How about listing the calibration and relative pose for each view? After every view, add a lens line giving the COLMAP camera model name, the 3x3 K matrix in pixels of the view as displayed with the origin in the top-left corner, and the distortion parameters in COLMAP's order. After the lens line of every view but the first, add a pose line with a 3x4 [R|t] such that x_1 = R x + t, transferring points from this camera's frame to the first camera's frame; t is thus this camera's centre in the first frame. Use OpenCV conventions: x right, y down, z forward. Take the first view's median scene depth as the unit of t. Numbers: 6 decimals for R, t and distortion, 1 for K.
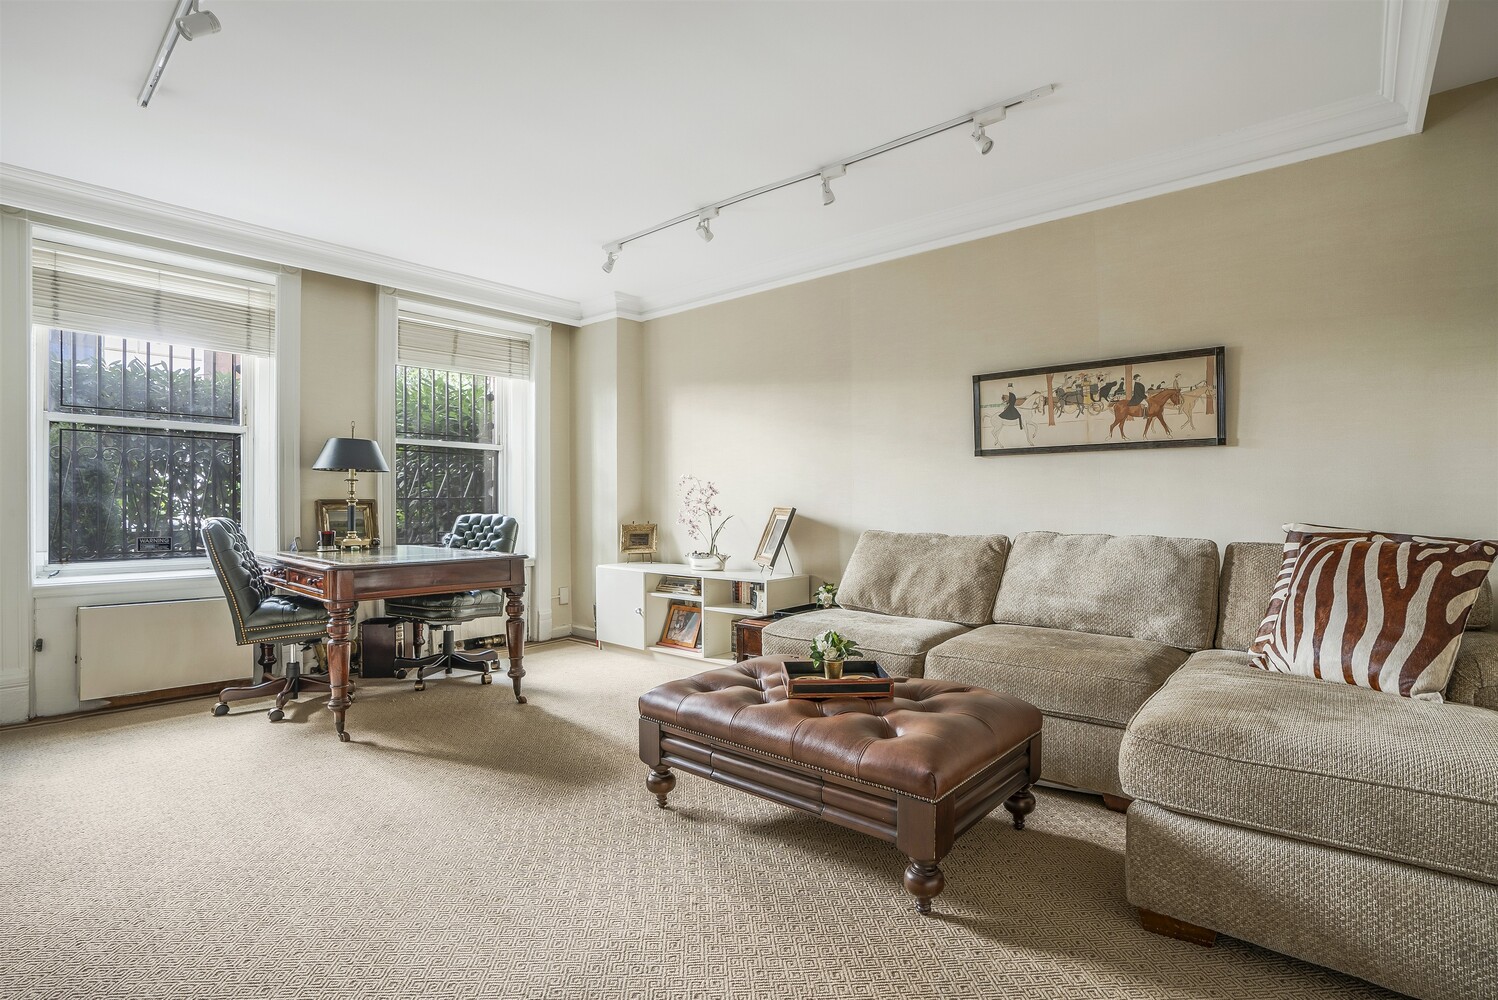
lens RADIAL K [[734.1, 0, 748.5], [0, 734.1, 508.1], [0, 0, 1]] dist [-0.001892, 0.019914]
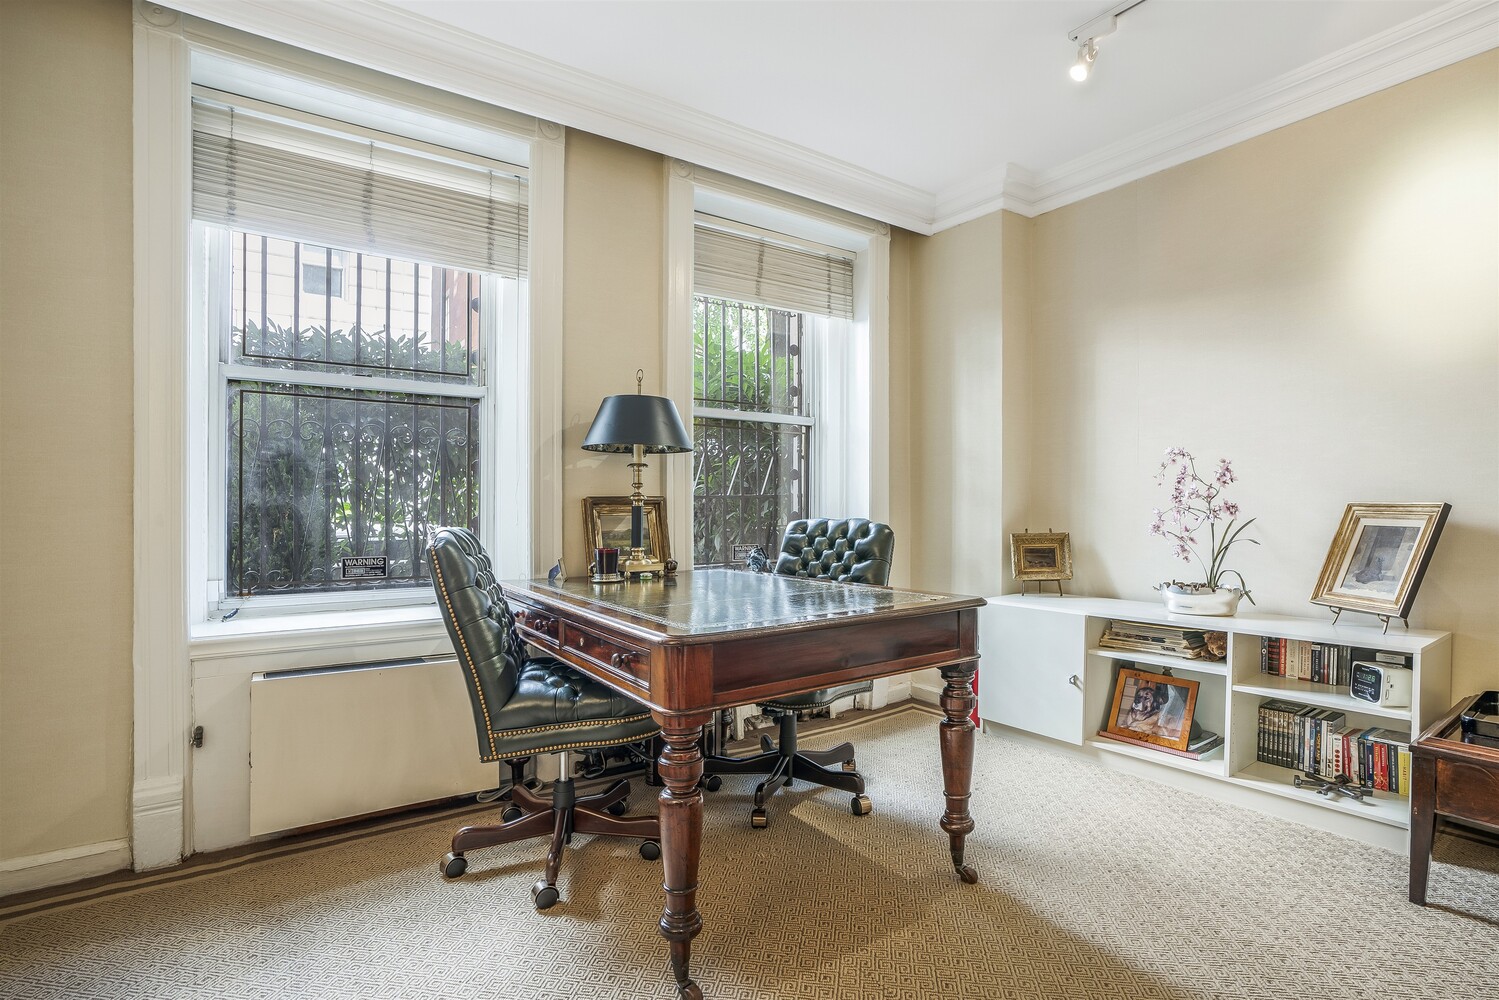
lens RADIAL K [[694.4, 0, 749.5], [0, 694.4, 500.0], [0, 0, 1]] dist [-0.002868, -0.000120]
pose [[0.978937, -0.010091, -0.203911, -0.352616], [0.006507, 0.999813, -0.018236, 0.002801], [0.204057, 0.016525, 0.978819, 0.479984]]
